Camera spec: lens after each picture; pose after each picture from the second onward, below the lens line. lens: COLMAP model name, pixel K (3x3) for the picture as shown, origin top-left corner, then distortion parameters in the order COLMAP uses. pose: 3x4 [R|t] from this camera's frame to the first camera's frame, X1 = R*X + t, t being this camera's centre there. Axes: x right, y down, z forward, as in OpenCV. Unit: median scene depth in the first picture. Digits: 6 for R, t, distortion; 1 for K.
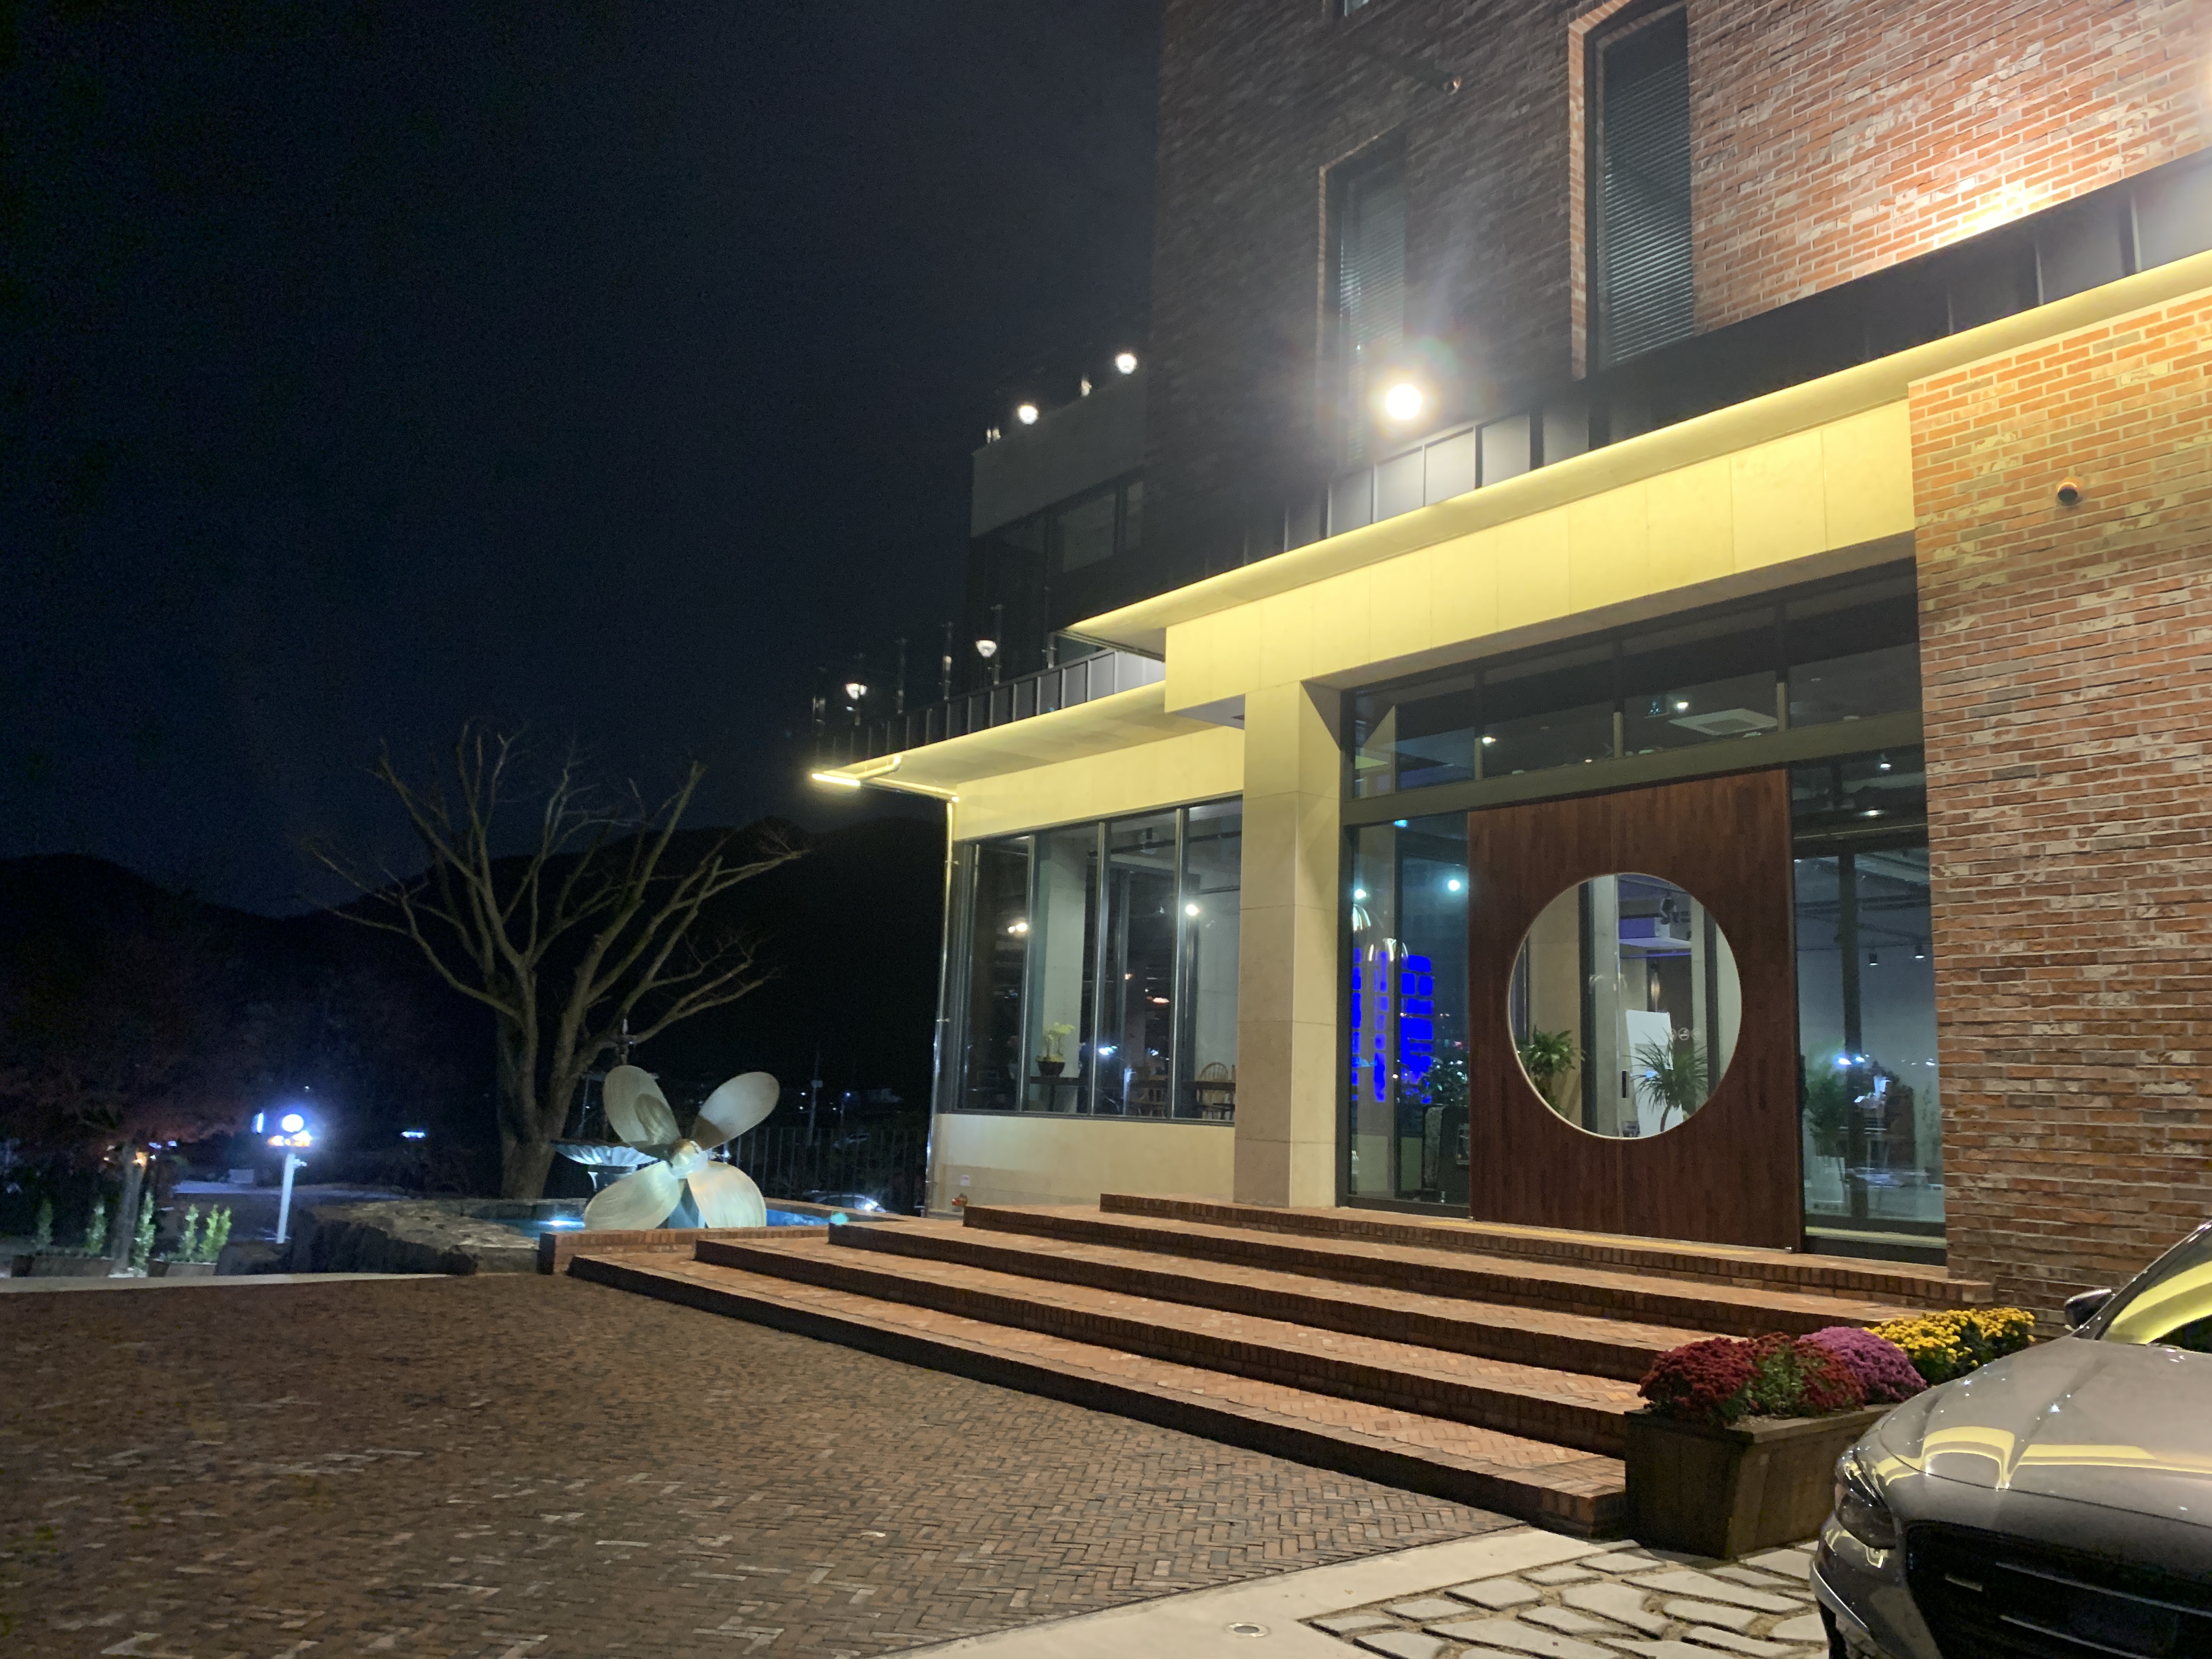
lens RADIAL K [[1674.1, 0, 1174.6], [0, 1674.1, 835.7], [0, 0, 1]] dist [0.011112, 0.004941]
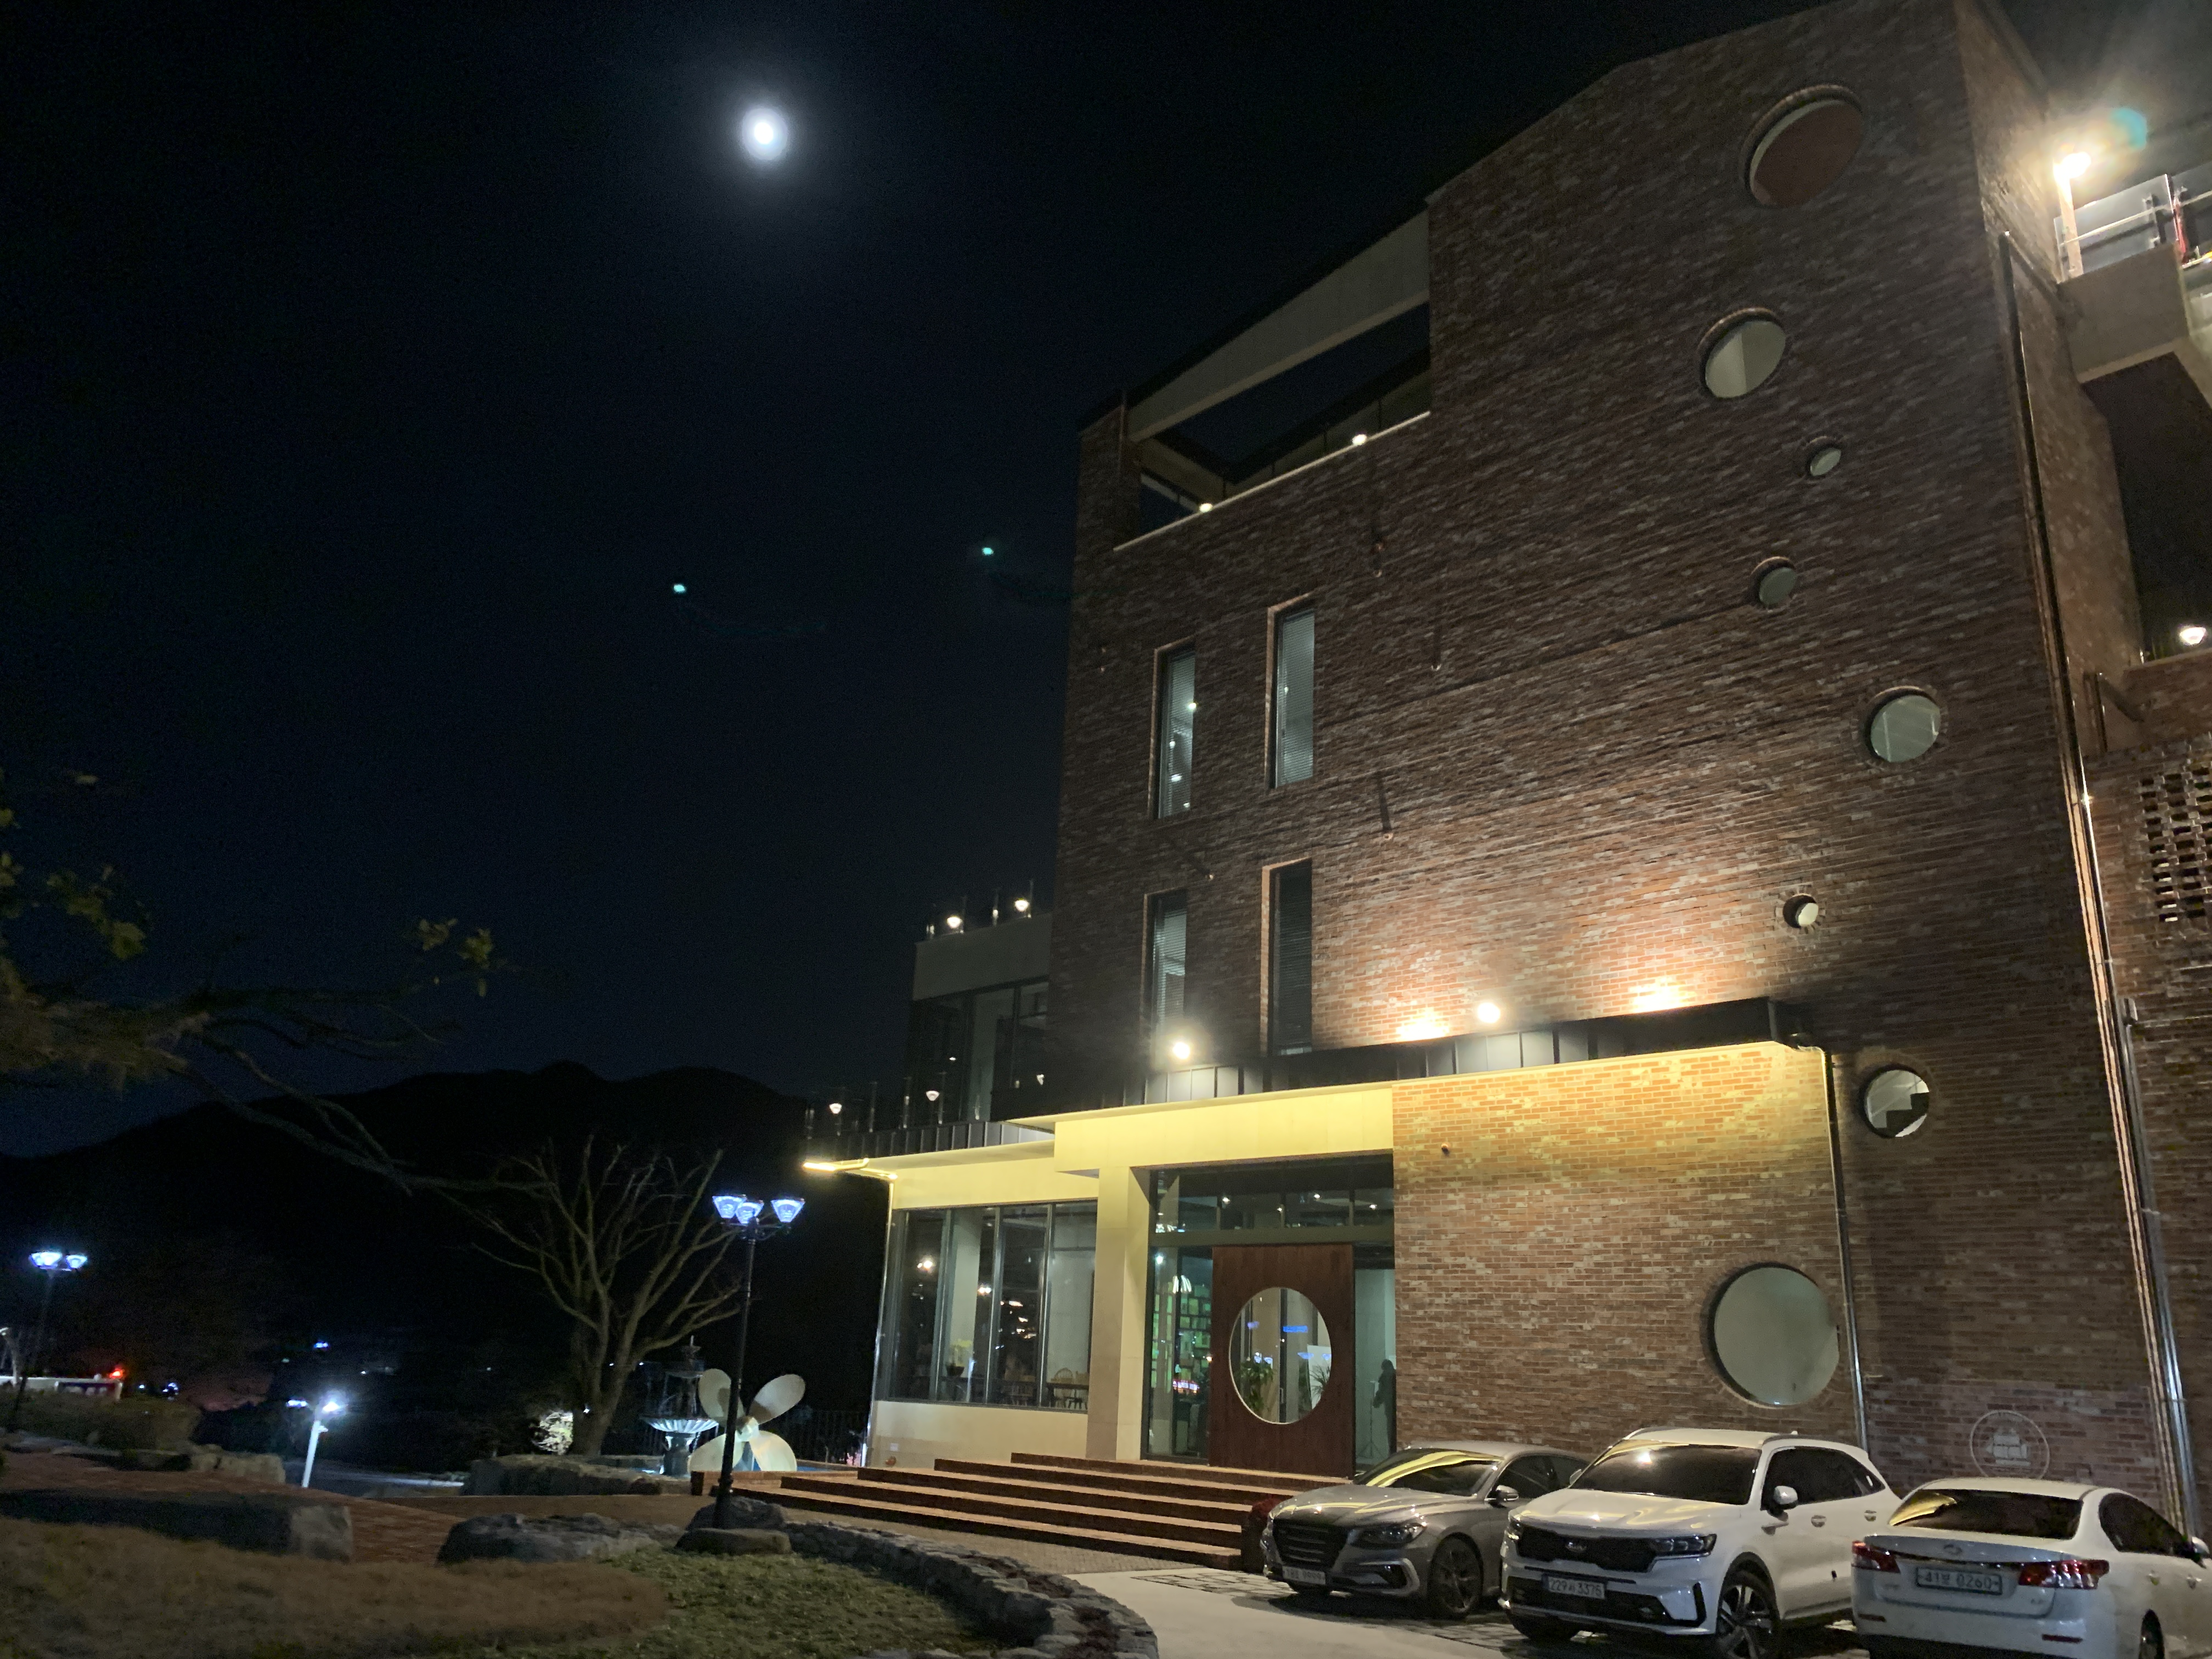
lens RADIAL K [[1668.8, 0, 1110.5], [0, 1668.8, 795.9], [0, 0, 1]] dist [0.079622, -0.186424]
pose [[0.996744, 0.040120, 0.069935, -0.112837], [-0.027285, 0.984072, -0.175662, -0.204047], [-0.075869, 0.173182, 0.981963, -1.114268]]
